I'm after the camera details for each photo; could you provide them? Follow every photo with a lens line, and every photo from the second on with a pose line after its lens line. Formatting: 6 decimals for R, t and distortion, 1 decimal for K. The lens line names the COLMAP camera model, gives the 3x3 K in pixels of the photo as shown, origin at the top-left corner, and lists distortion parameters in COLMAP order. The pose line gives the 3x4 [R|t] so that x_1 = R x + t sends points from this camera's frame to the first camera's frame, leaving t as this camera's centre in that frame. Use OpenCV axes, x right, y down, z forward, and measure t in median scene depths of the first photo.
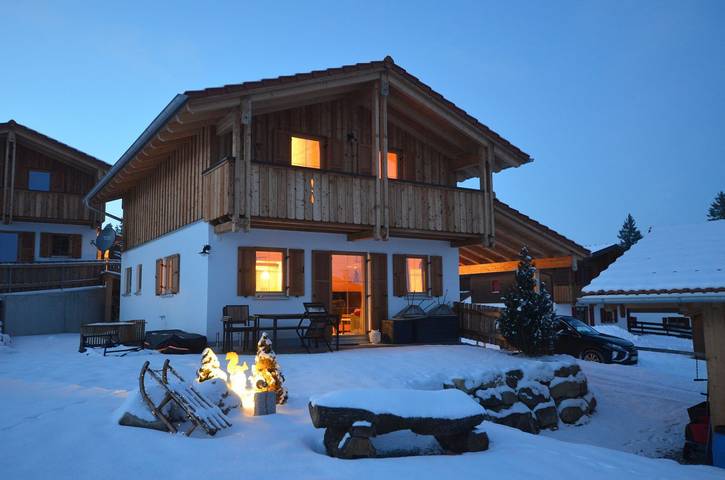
lens RADIAL K [[545.2, 0, 362.5], [0, 545.2, 240.0], [0, 0, 1]] dist [-0.001998, 0.000848]
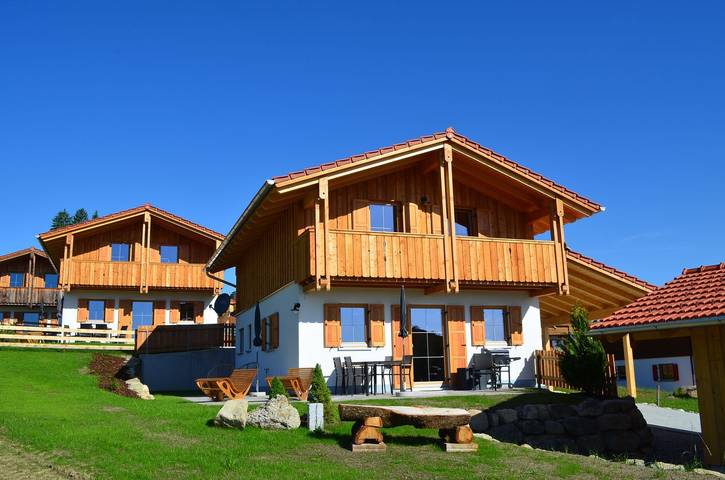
lens RADIAL K [[545.2, 0, 362.5], [0, 545.2, 240.0], [0, 0, 1]] dist [-0.001998, 0.000848]
pose [[0.979420, -0.061137, -0.192352, 0.068722], [0.040368, 0.993100, -0.110100, 0.007564], [0.197756, 0.100069, 0.975130, -0.096650]]
